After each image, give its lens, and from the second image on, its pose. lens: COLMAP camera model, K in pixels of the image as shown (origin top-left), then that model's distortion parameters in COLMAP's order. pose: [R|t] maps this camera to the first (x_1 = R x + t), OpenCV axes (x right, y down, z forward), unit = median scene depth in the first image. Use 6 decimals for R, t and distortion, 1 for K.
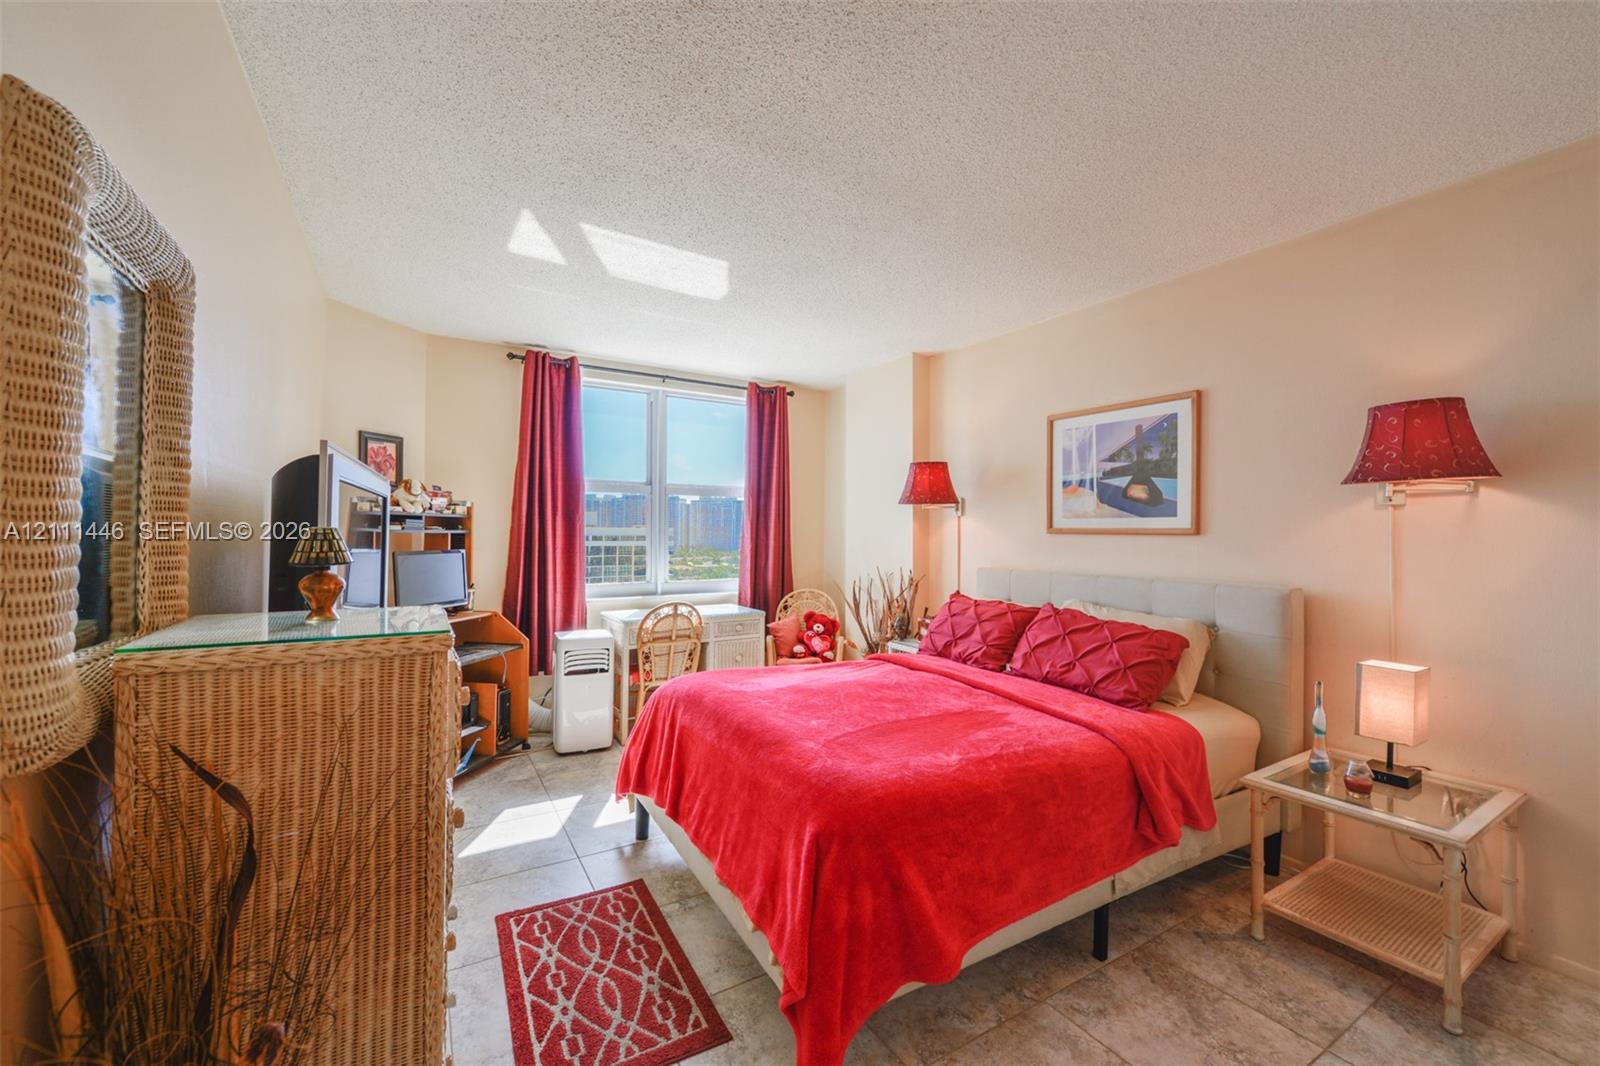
lens RADIAL K [[641.1, 0, 796.0], [0, 641.1, 528.2], [0, 0, 1]] dist [0.008076, -0.004033]
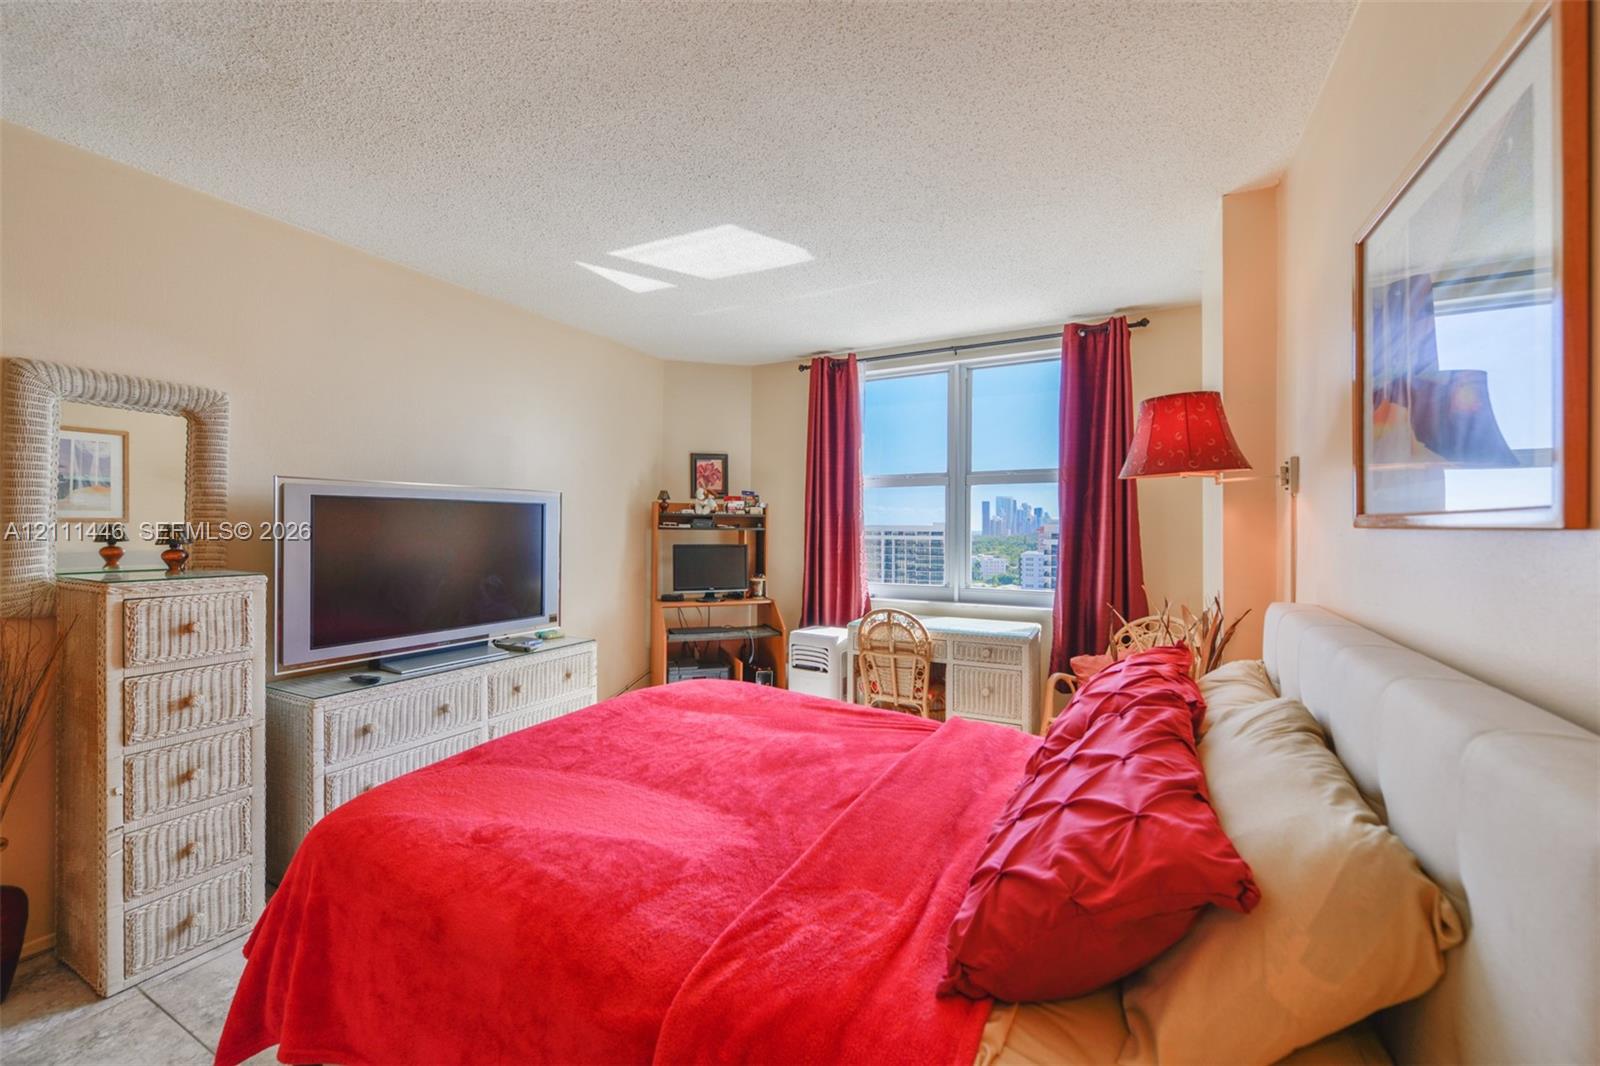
lens RADIAL K [[641.1, 0, 799.3], [0, 641.1, 531.1], [0, 0, 1]] dist [0.008076, -0.004033]
pose [[0.512403, 0.000366, -0.858745, 0.488391], [0.004413, 0.999986, 0.003060, 0.005641], [0.858734, -0.005357, 0.512394, 0.436156]]
